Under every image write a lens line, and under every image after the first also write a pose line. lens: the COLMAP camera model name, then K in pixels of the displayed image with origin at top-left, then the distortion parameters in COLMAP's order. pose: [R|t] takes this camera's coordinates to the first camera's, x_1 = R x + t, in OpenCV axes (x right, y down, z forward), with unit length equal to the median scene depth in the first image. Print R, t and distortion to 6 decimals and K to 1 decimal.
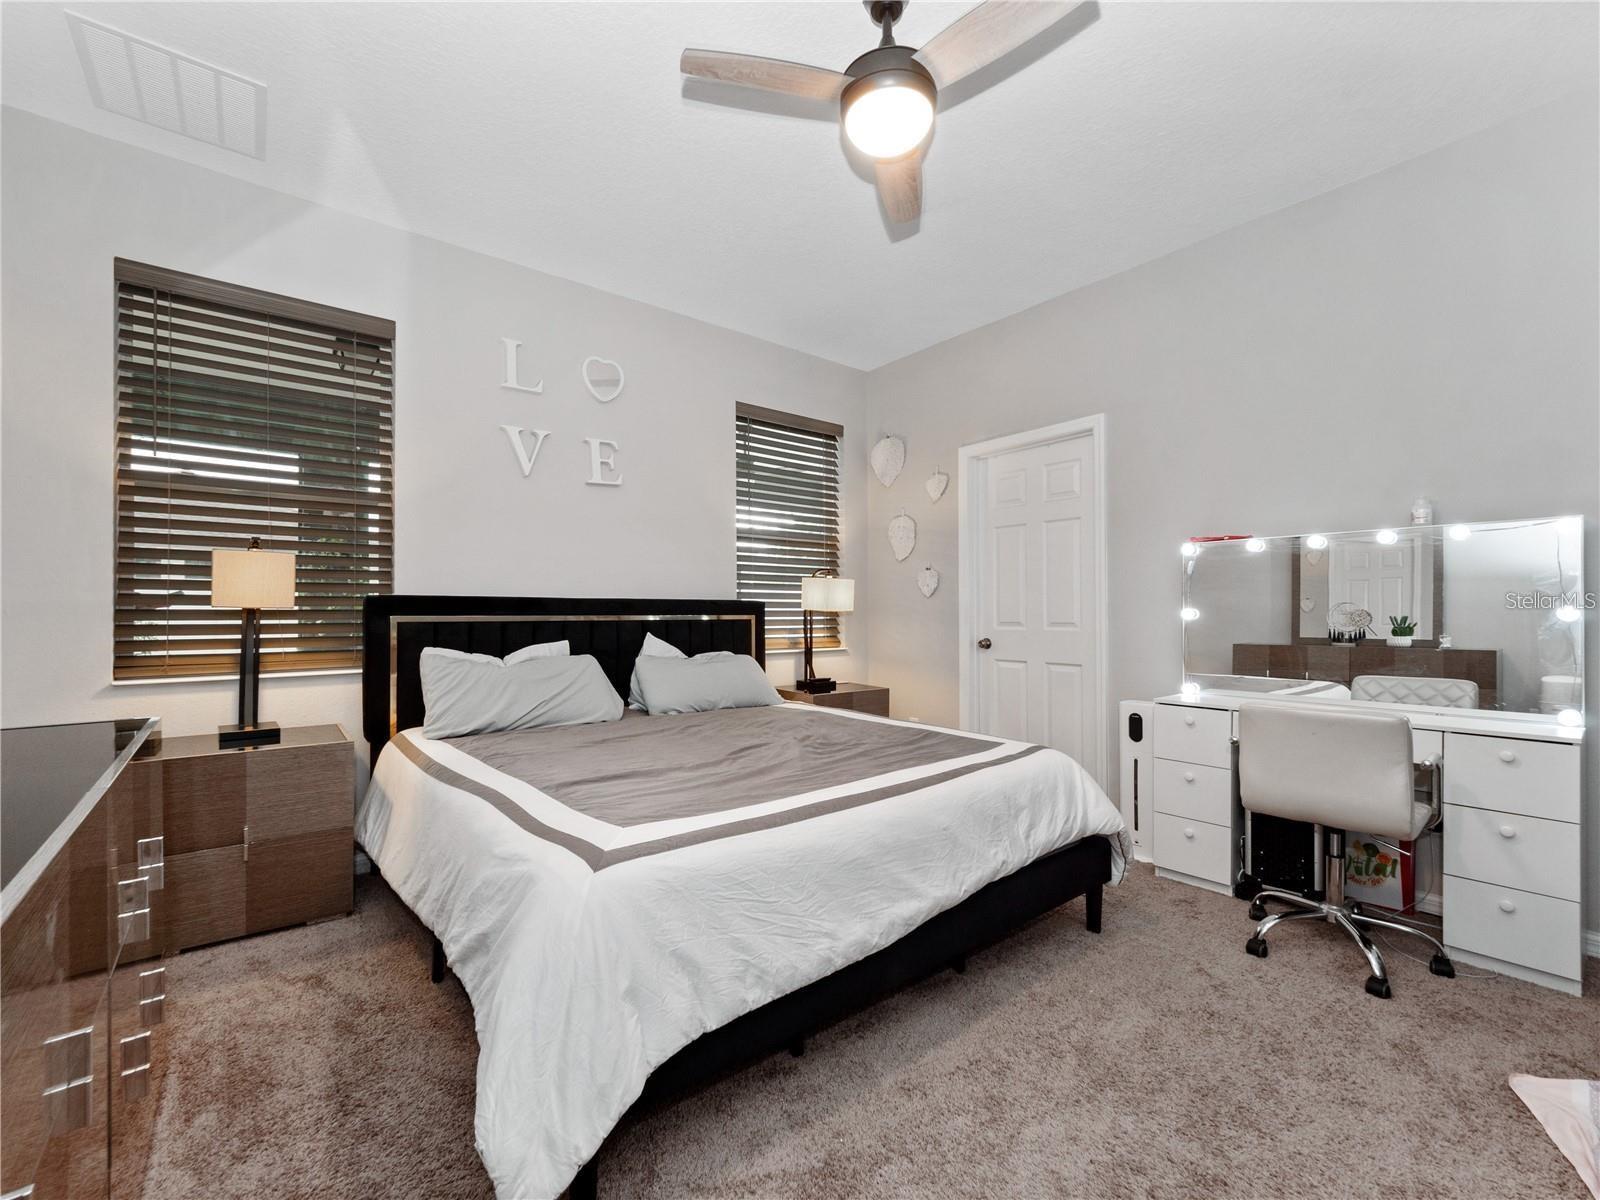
lens RADIAL K [[687.5, 0, 779.2], [0, 687.5, 611.2], [0, 0, 1]] dist [-0.004862, -0.000749]
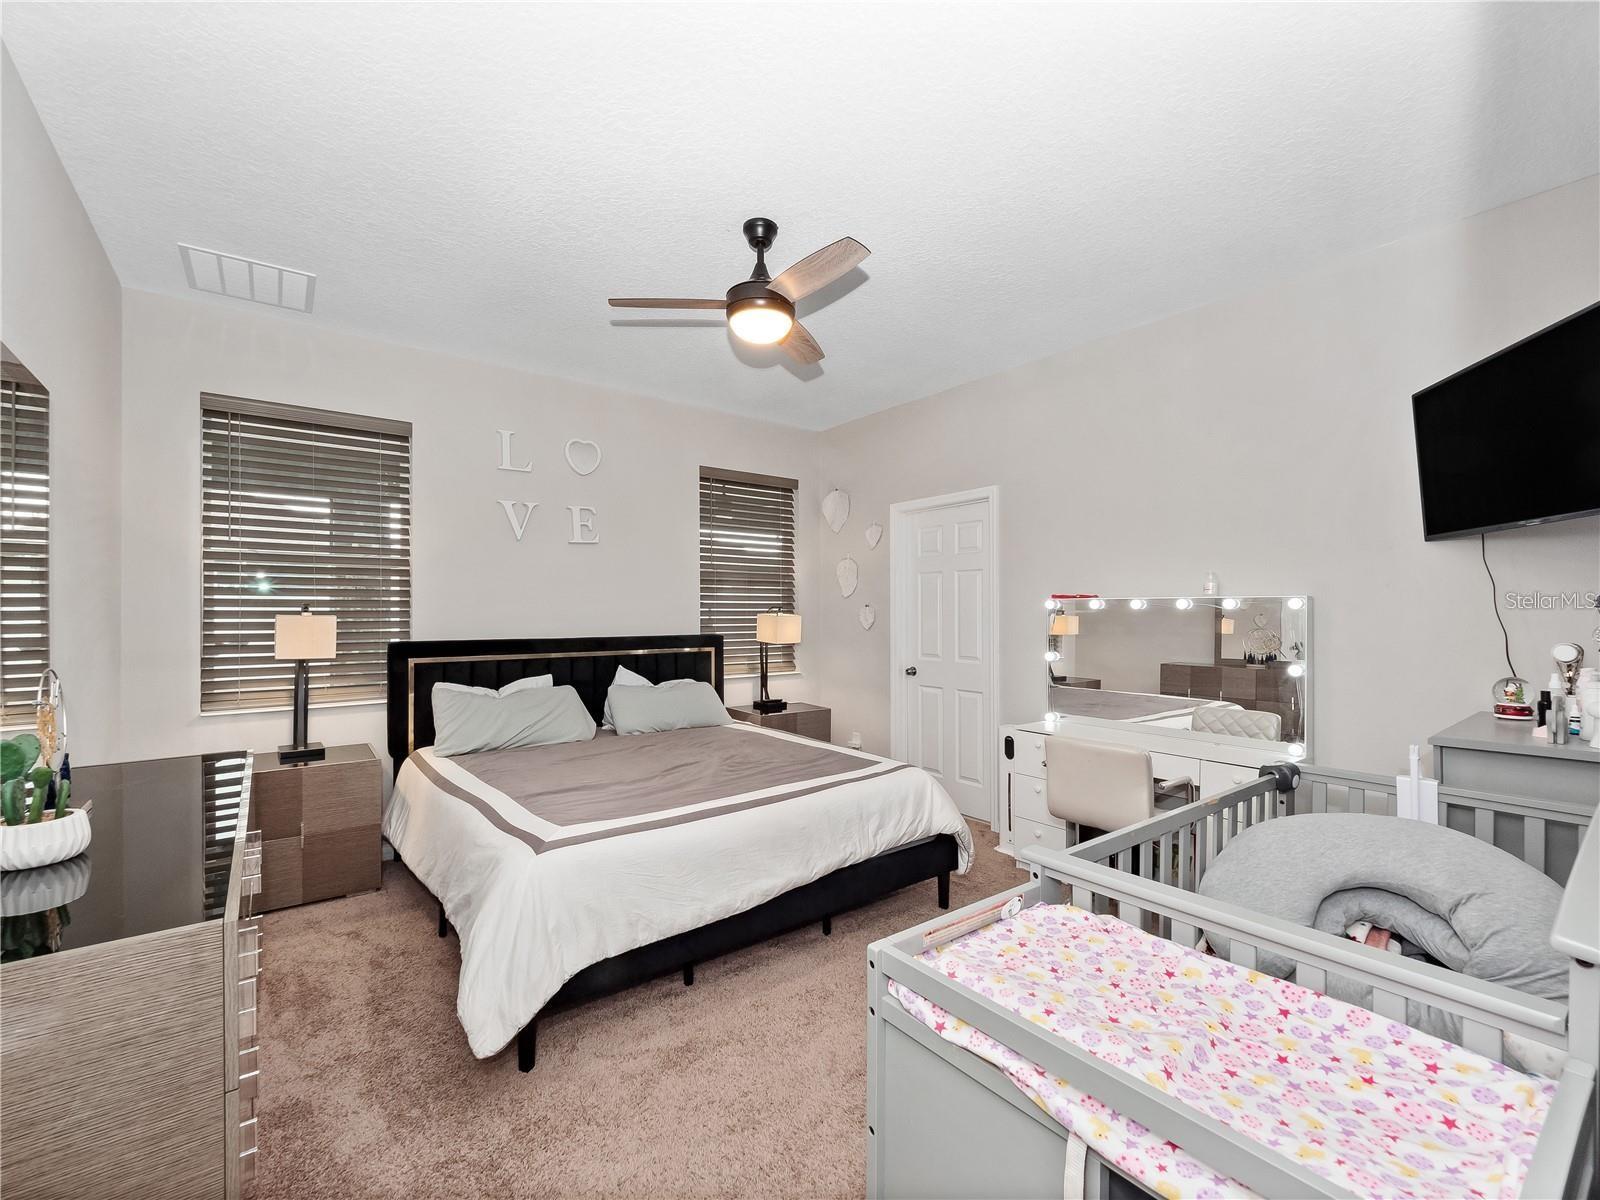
lens RADIAL K [[699.2, 0, 793.3], [0, 699.2, 609.7], [0, 0, 1]] dist [-0.005858, -0.000226]
pose [[0.999909, 0.002356, -0.013314, 0.175016], [-0.002282, 0.999982, 0.005561, -0.099219], [0.013327, -0.005530, 0.999896, -0.303682]]
